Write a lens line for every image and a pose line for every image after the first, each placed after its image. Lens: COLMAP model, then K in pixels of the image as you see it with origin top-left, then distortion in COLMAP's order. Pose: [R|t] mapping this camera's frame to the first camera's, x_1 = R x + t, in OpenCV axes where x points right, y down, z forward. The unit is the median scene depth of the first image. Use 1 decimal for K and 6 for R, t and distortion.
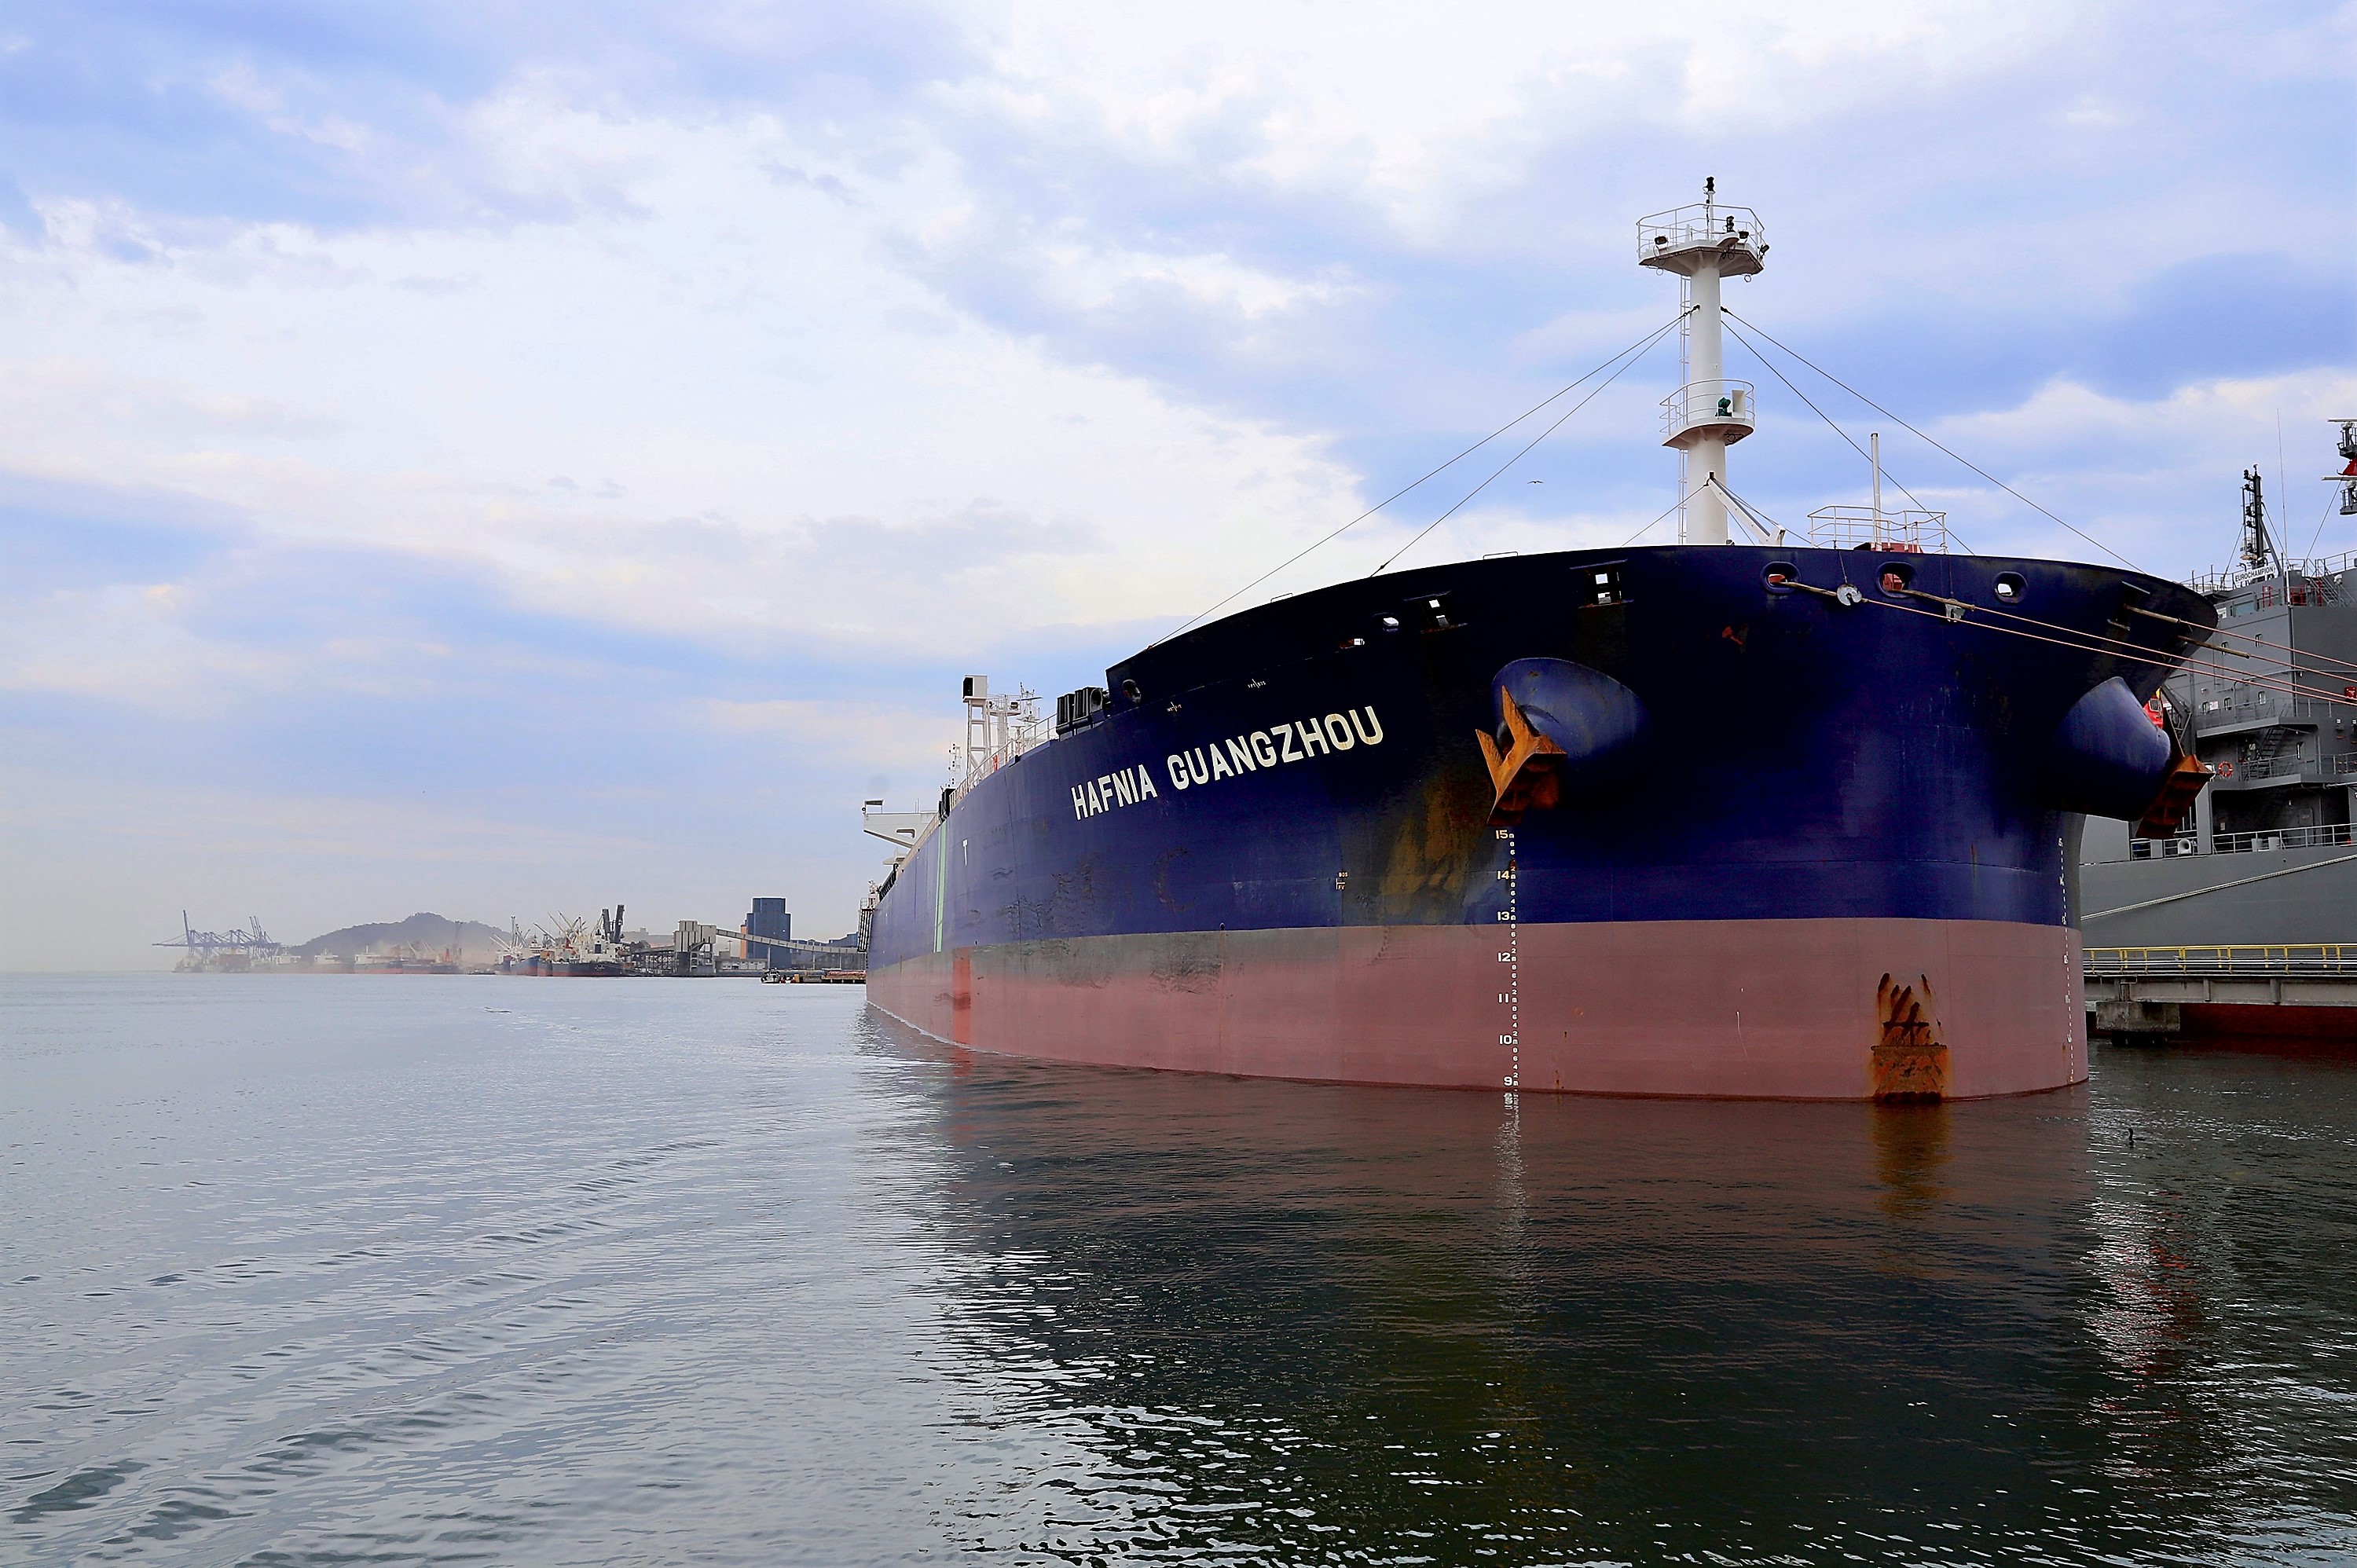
lens RADIAL K [[1940.6, 0, 1178.5], [0, 1940.6, 784.0], [0, 0, 1]] dist [-0.067855, -0.002541]
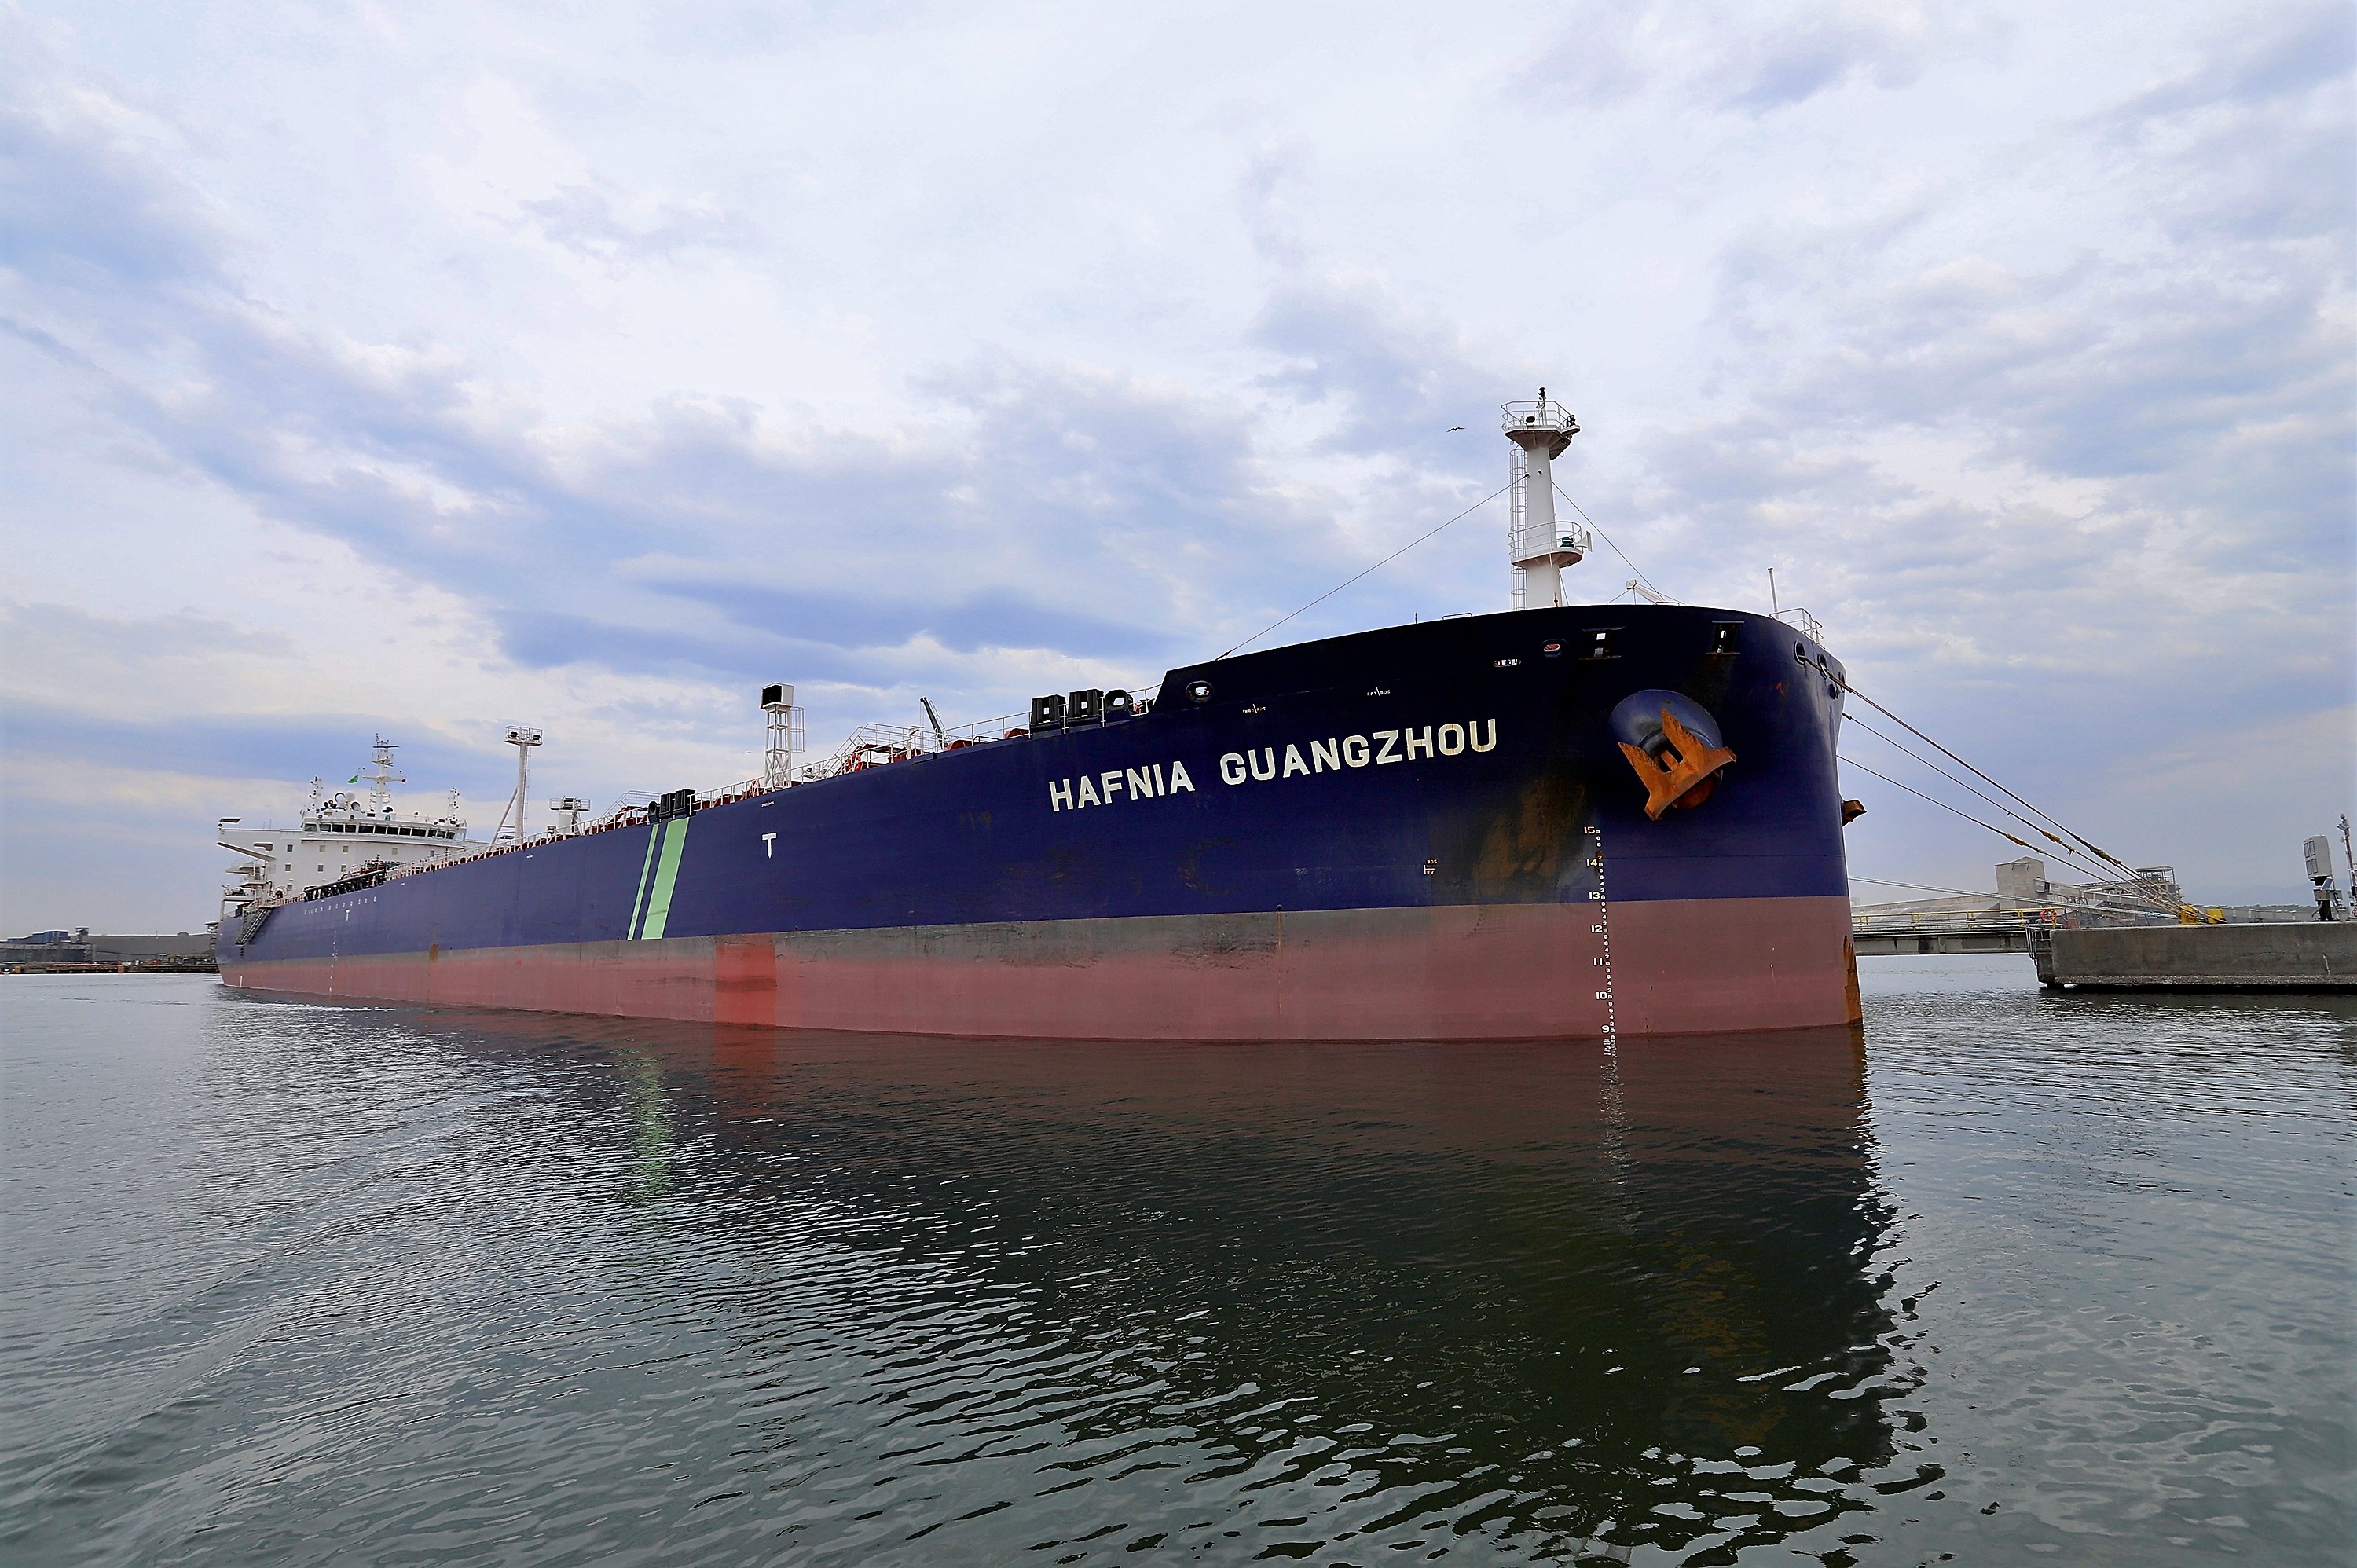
lens RADIAL K [[1106.4, 0, 1183.5], [0, 1106.4, 808.0], [0, 0, 1]] dist [-0.040237, 0.000637]
pose [[0.792523, 0.055922, 0.607273, -0.430933], [-0.036047, 0.998341, -0.044892, 0.048411], [-0.608776, 0.013687, 0.793224, 0.546295]]
